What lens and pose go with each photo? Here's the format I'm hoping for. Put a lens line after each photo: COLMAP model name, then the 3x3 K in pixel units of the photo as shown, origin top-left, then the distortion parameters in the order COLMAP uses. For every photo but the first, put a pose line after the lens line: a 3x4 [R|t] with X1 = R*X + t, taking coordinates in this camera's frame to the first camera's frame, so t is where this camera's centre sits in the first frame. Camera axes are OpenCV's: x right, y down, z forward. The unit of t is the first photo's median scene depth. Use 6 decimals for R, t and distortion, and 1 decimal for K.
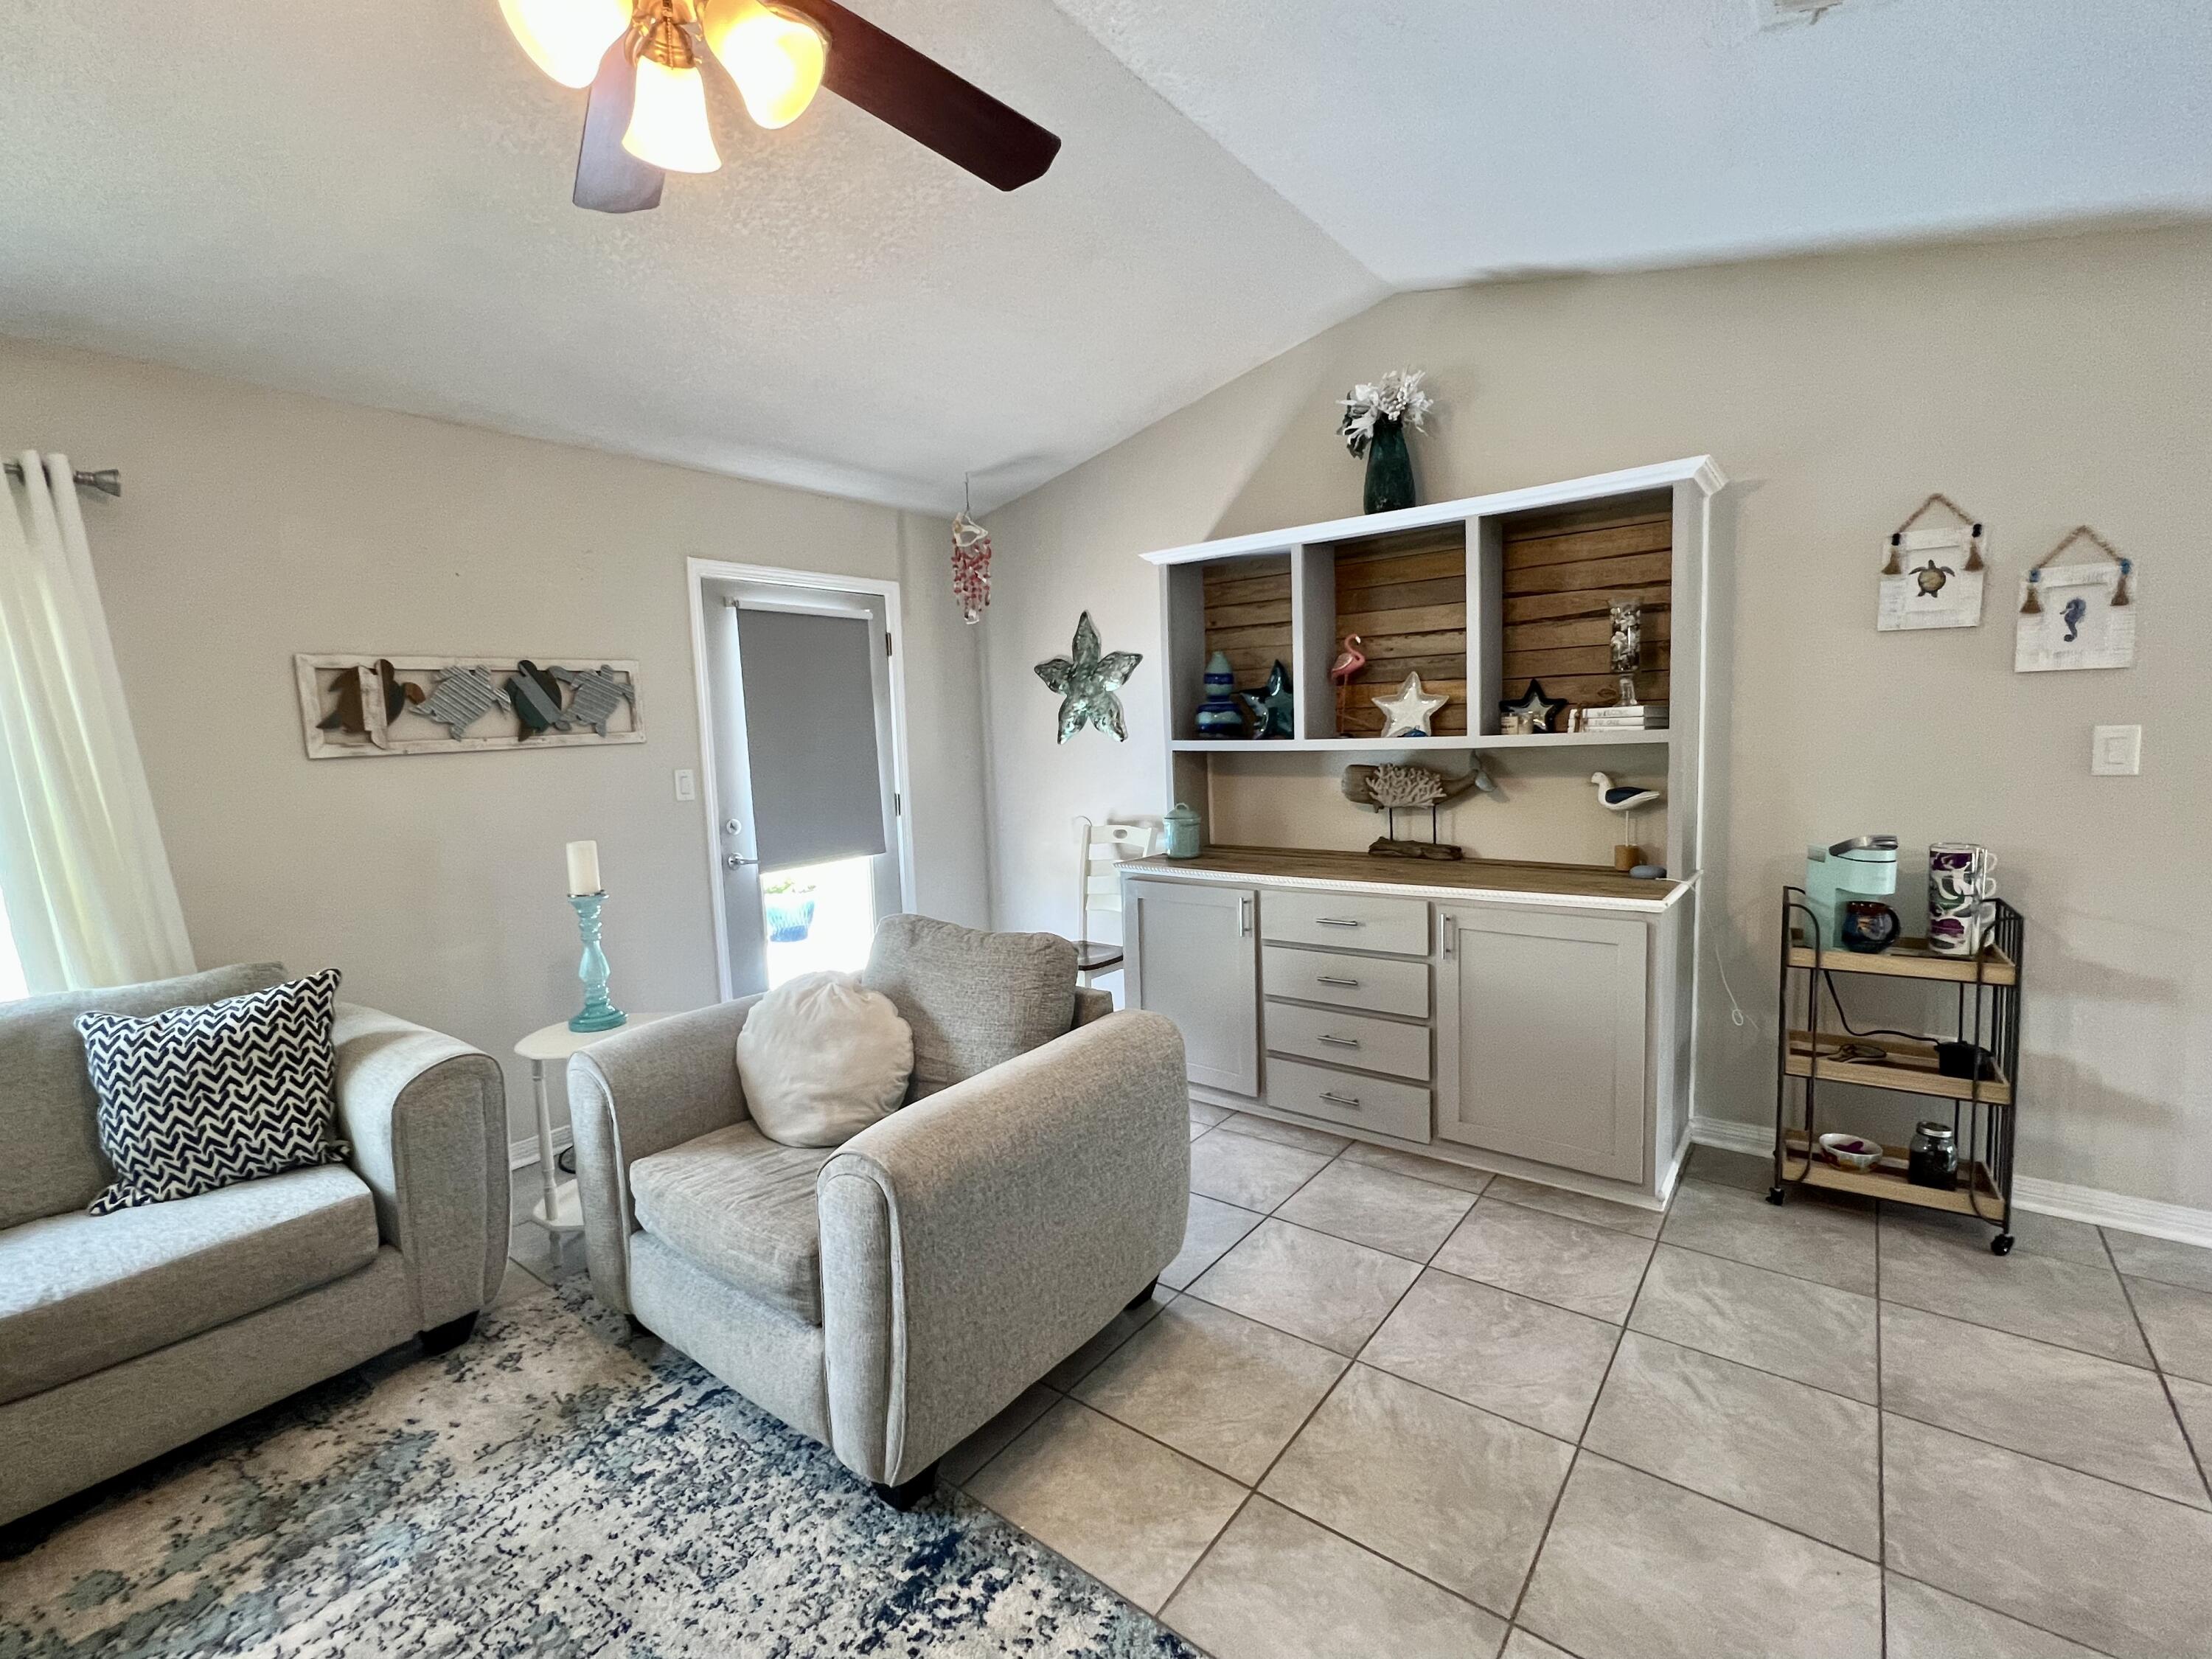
lens RADIAL K [[979.3, 0, 1098.7], [0, 979.3, 828.8], [0, 0, 1]] dist [-0.000098, 0.000002]
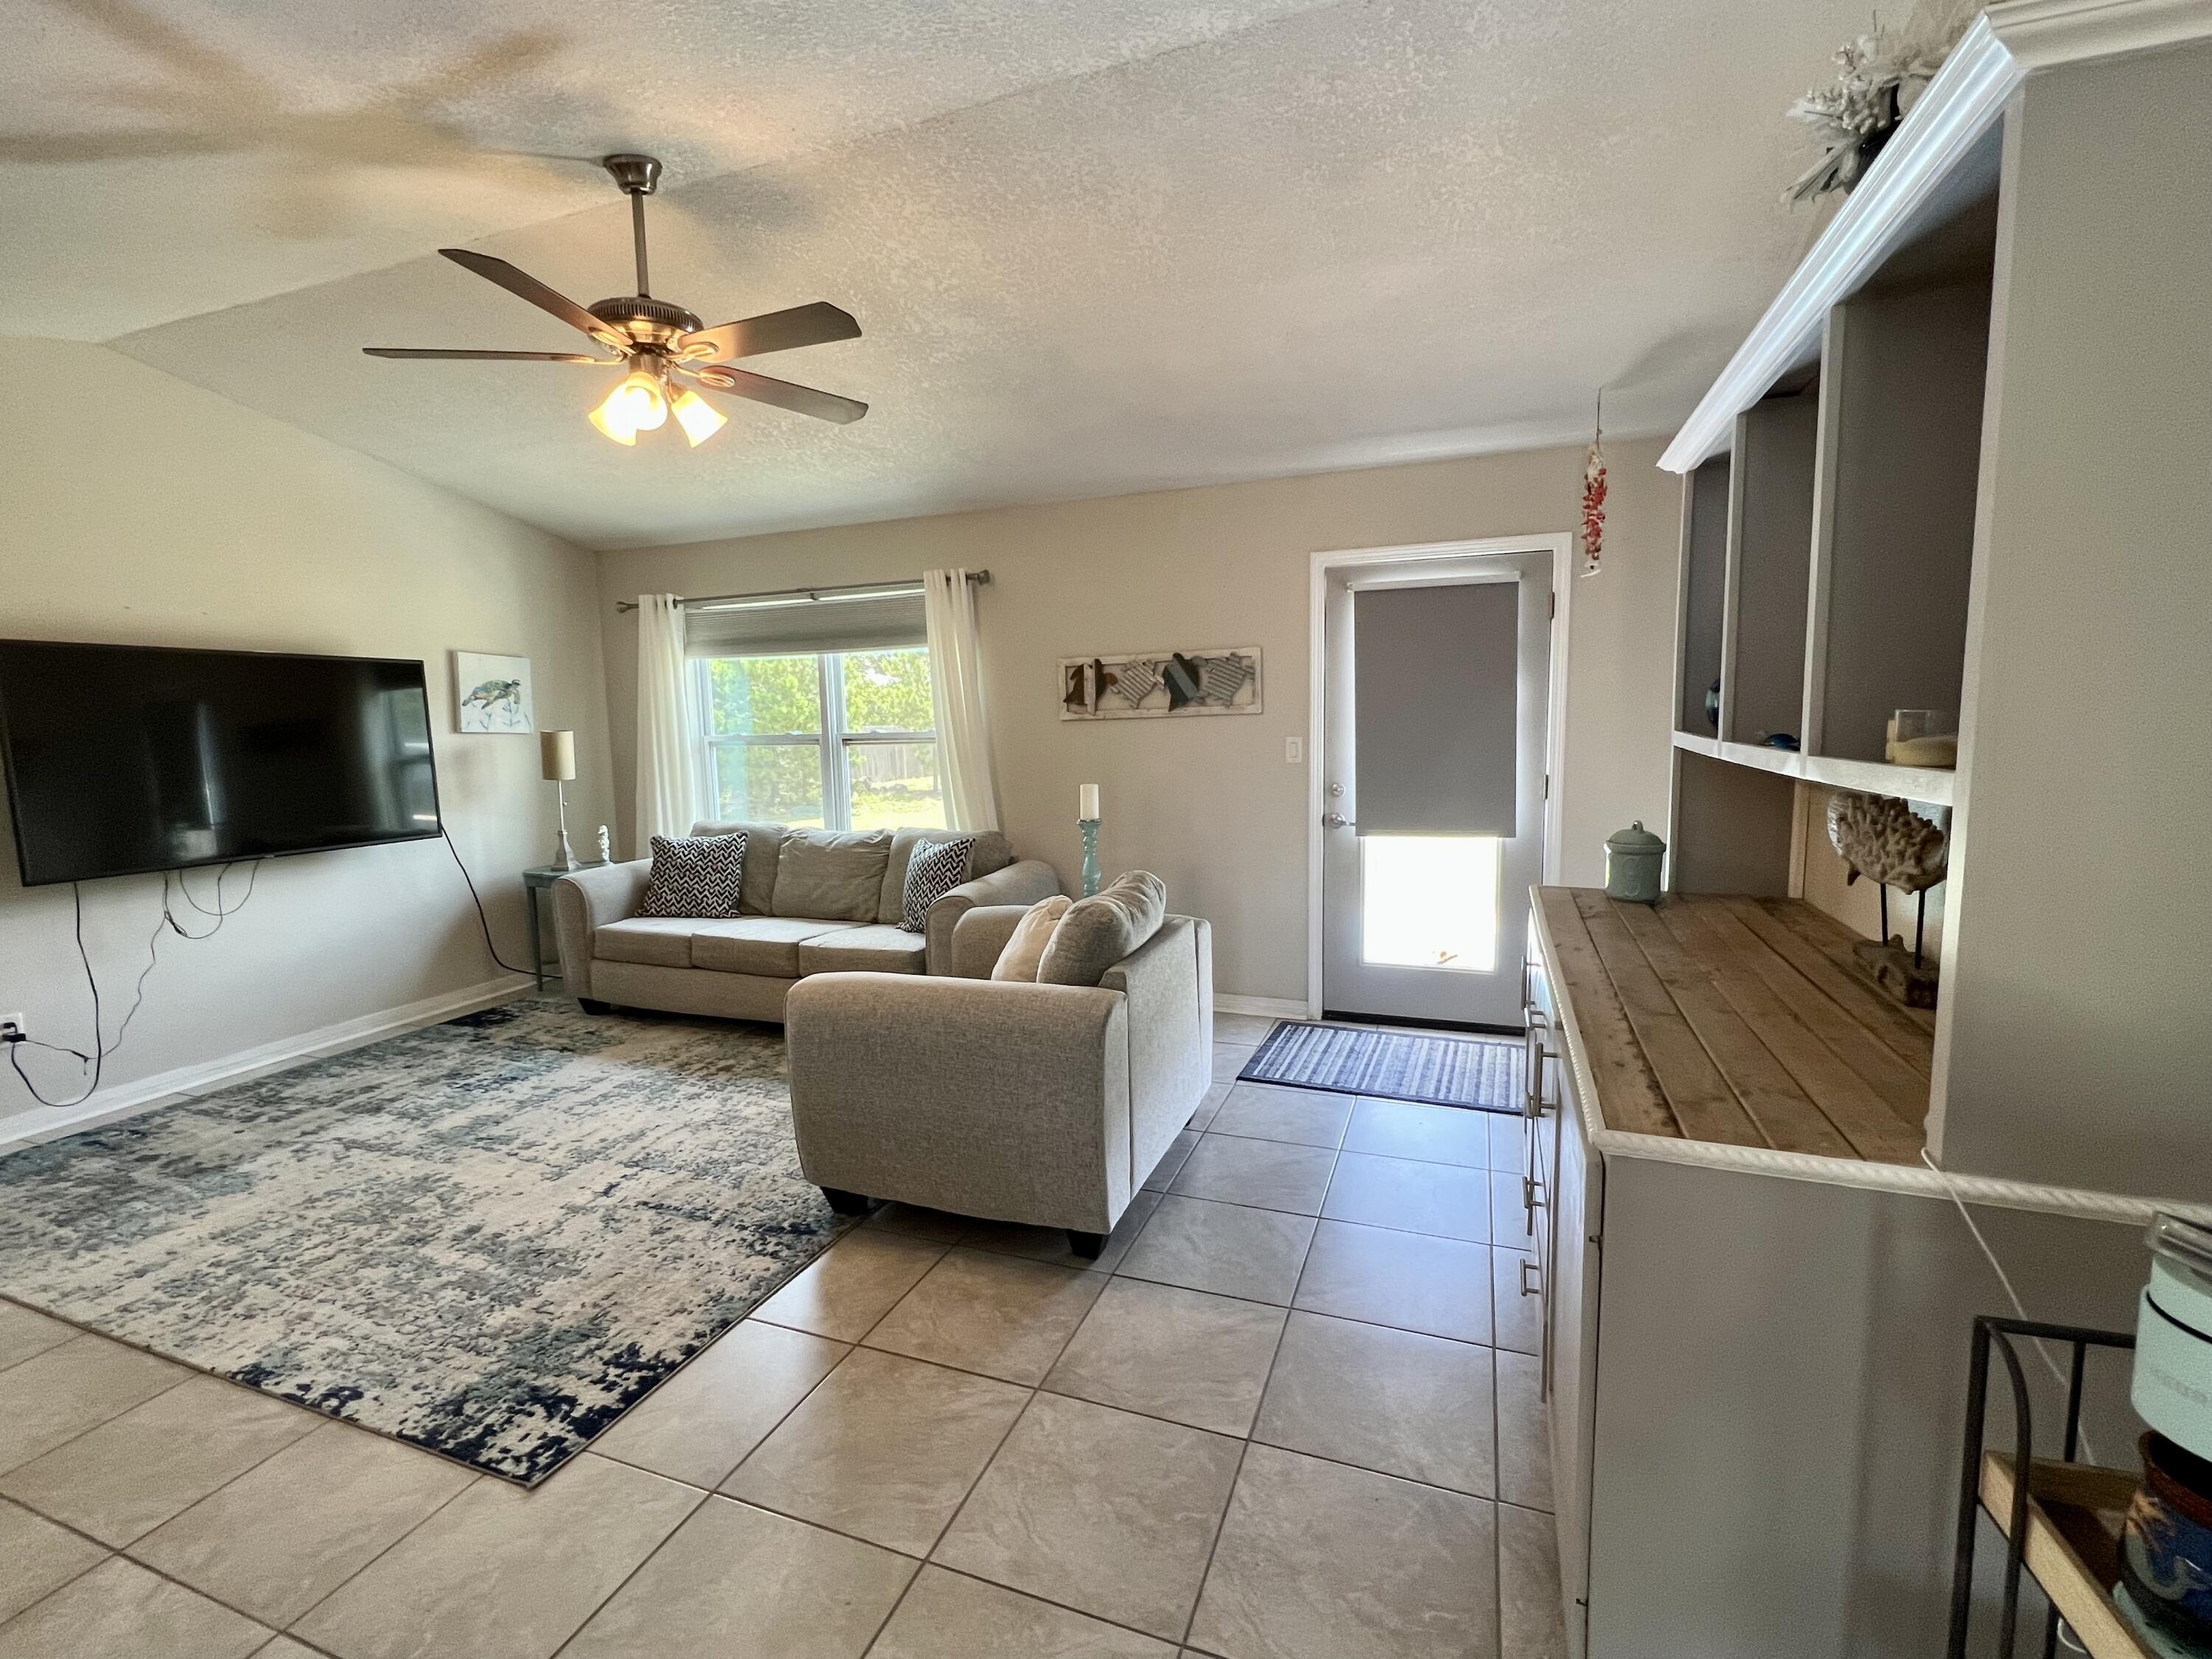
lens RADIAL K [[981.4, 0, 1100.8], [0, 981.4, 829.2], [0, 0, 1]] dist [0.000349, 0.000368]
pose [[0.291408, 0.141708, -0.946045, 0.745581], [-0.087122, 0.988788, 0.121275, -0.084974], [0.952623, 0.047081, 0.300486, 0.494912]]
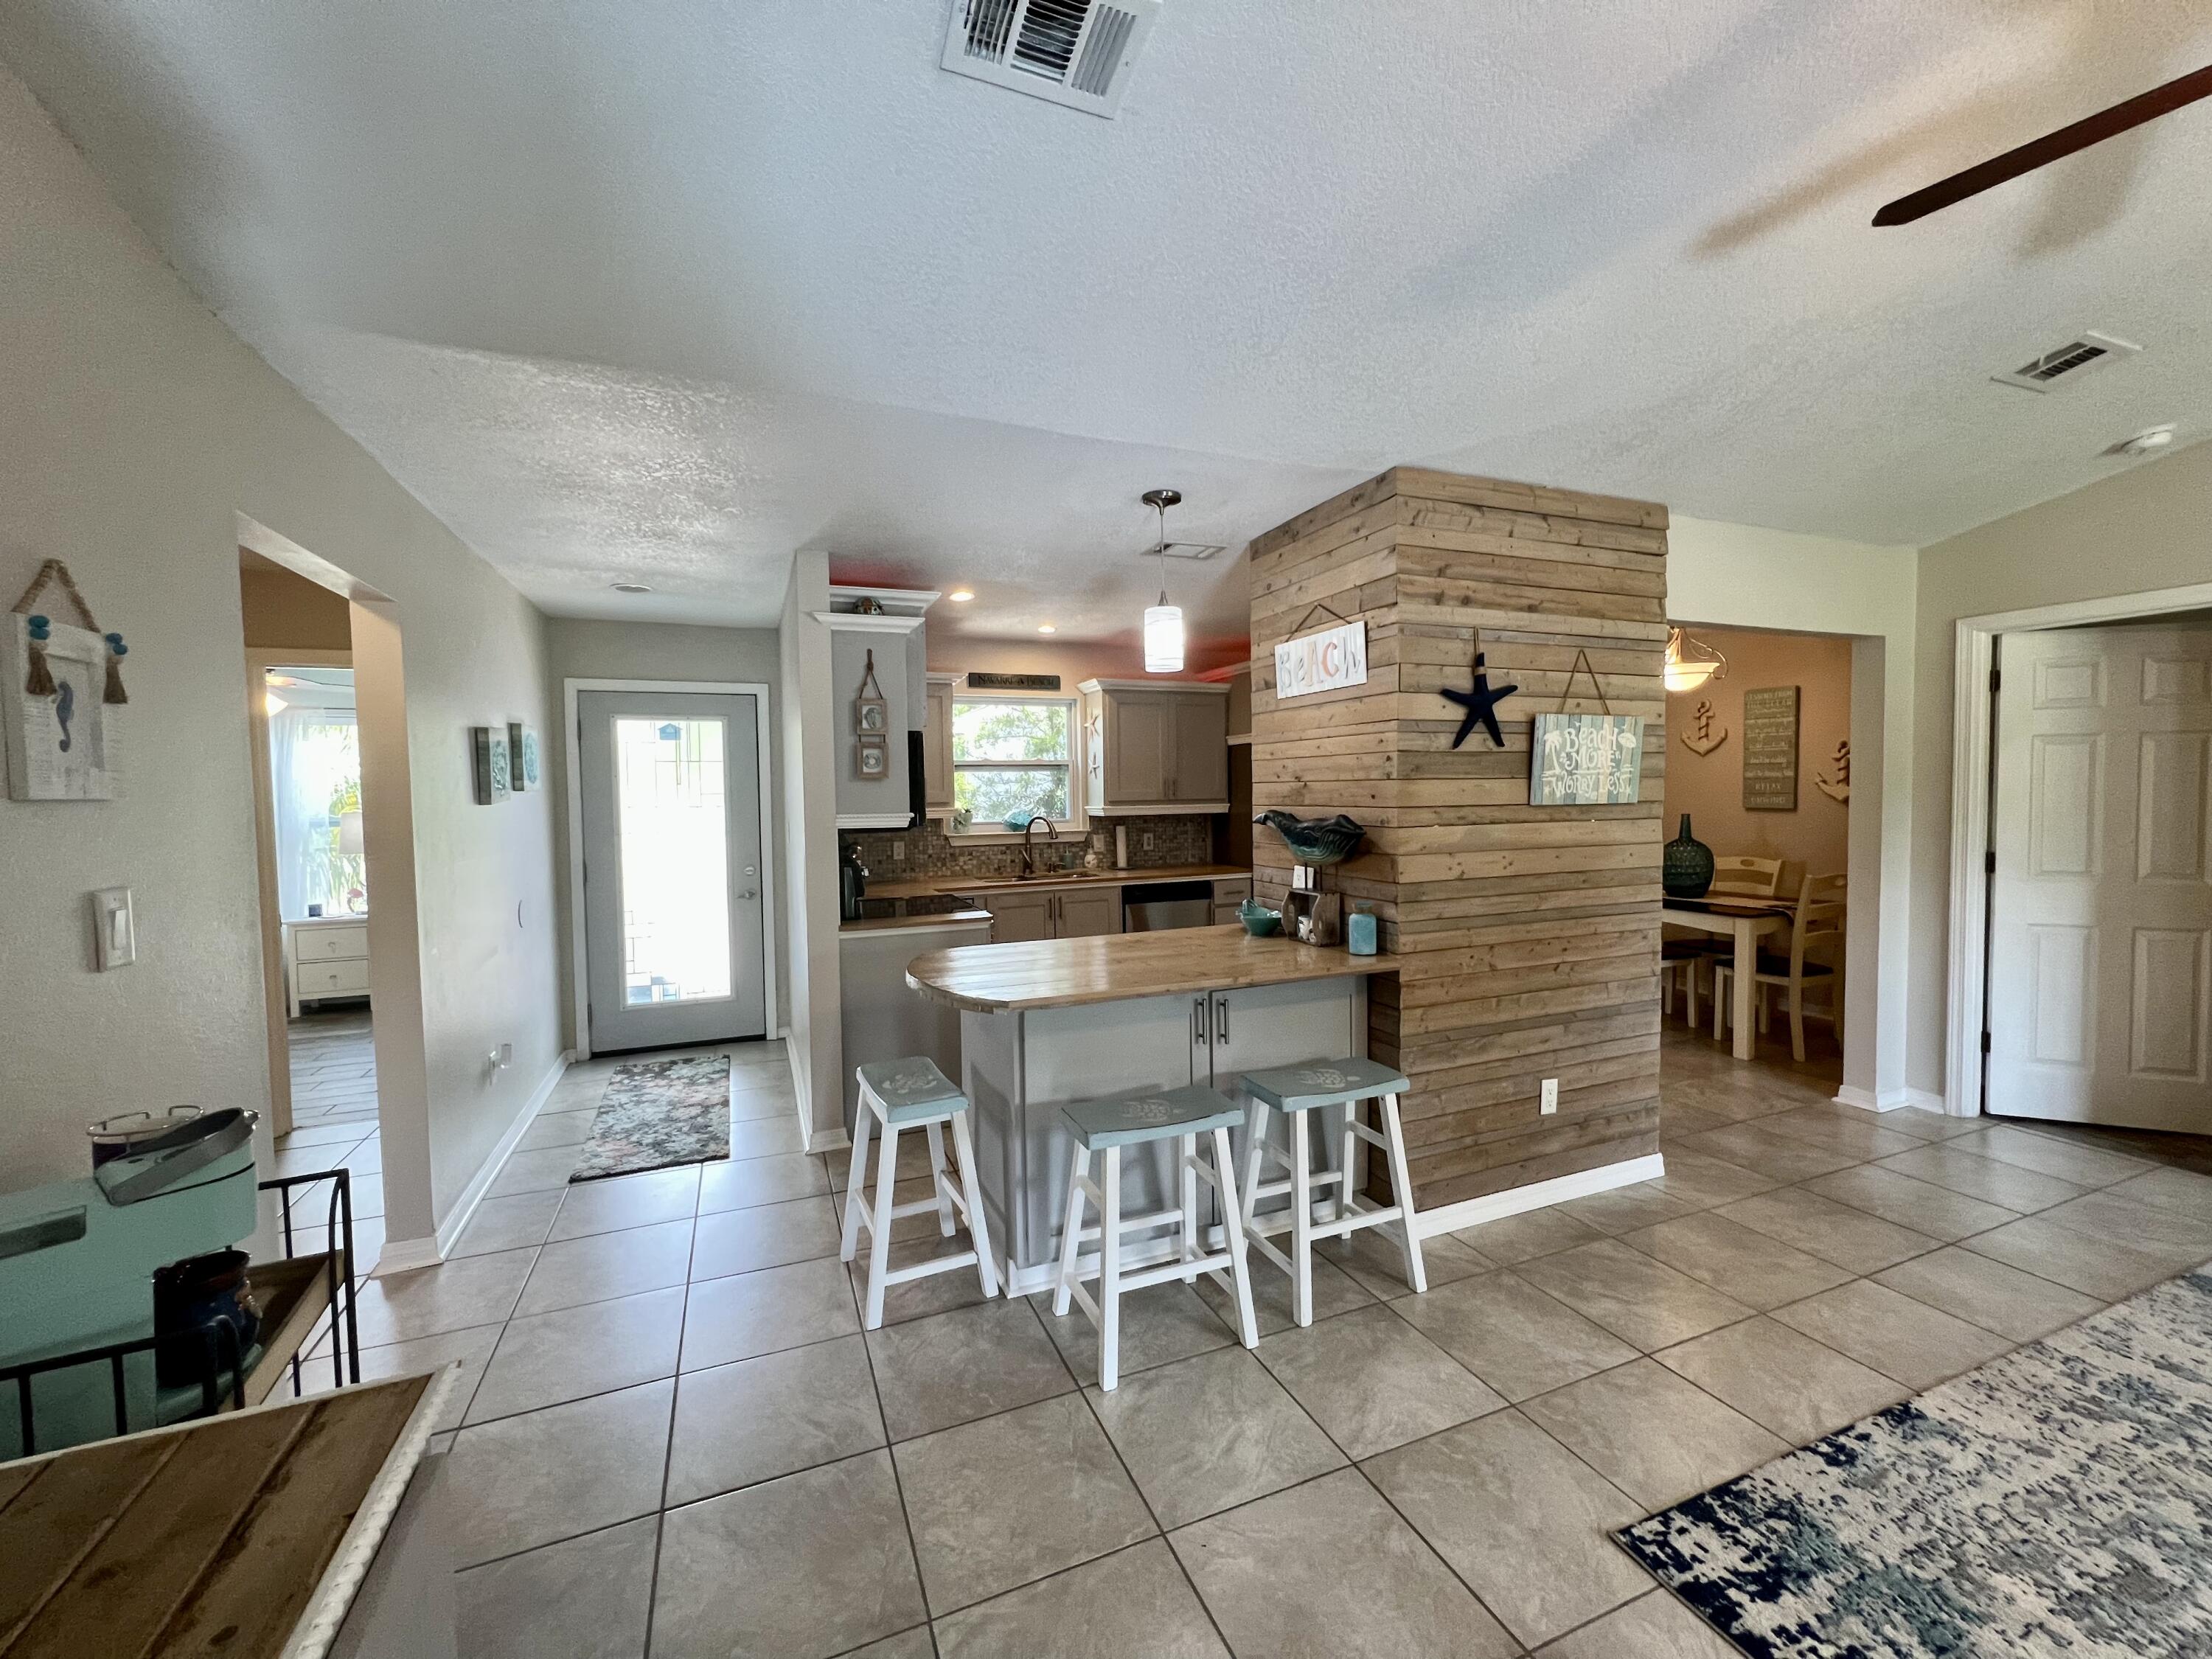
lens RADIAL K [[883.9, 0, 1102.4], [0, 883.9, 826.4], [0, 0, 1]] dist [-0.001266, 0.000214]
pose [[-0.866494, 0.030169, 0.498275, 0.149458], [0.099517, 0.988575, 0.113204, -0.113263], [-0.489167, 0.147677, -0.859597, 0.905782]]
